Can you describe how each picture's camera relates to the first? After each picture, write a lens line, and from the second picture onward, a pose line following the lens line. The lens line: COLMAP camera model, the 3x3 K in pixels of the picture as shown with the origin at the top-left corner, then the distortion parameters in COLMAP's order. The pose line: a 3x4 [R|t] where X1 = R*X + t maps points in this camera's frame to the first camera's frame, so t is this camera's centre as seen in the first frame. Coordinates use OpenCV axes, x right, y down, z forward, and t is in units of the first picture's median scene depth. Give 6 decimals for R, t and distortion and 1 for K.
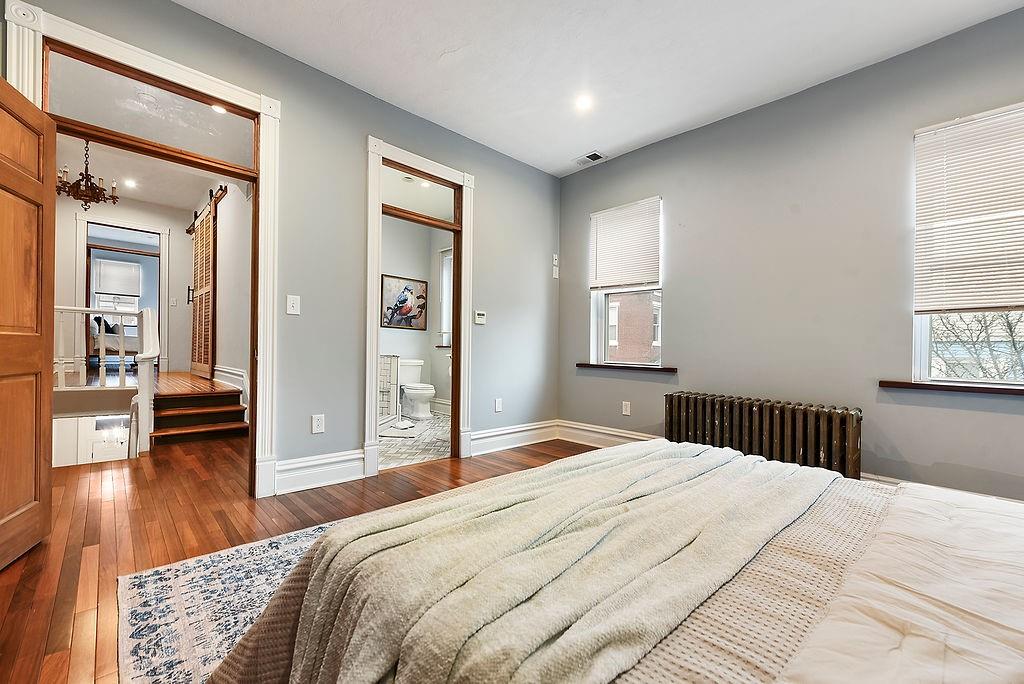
lens RADIAL K [[419.9, 0, 492.7], [0, 419.9, 349.1], [0, 0, 1]] dist [0.009194, -0.000314]
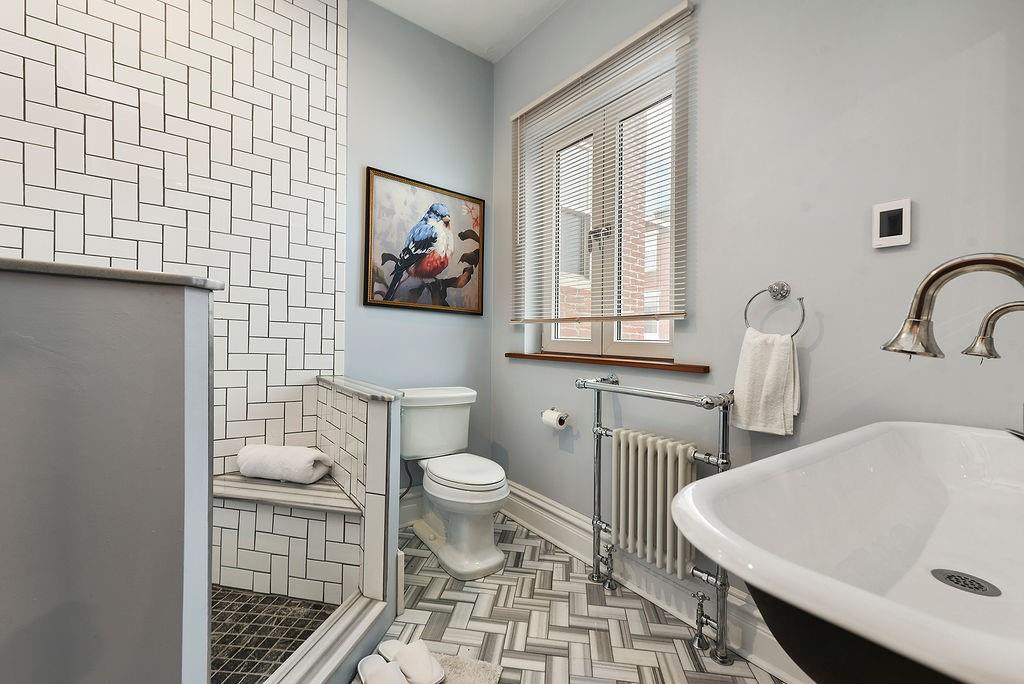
lens RADIAL K [[419.9, 0, 509.8], [0, 419.9, 345.3], [0, 0, 1]] dist [0.009194, -0.000314]
pose [[0.996462, -0.001761, -0.084031, -0.098513], [0.001753, 0.999998, -0.000166, -0.015153], [0.084032, 0.000018, 0.996463, 0.602694]]
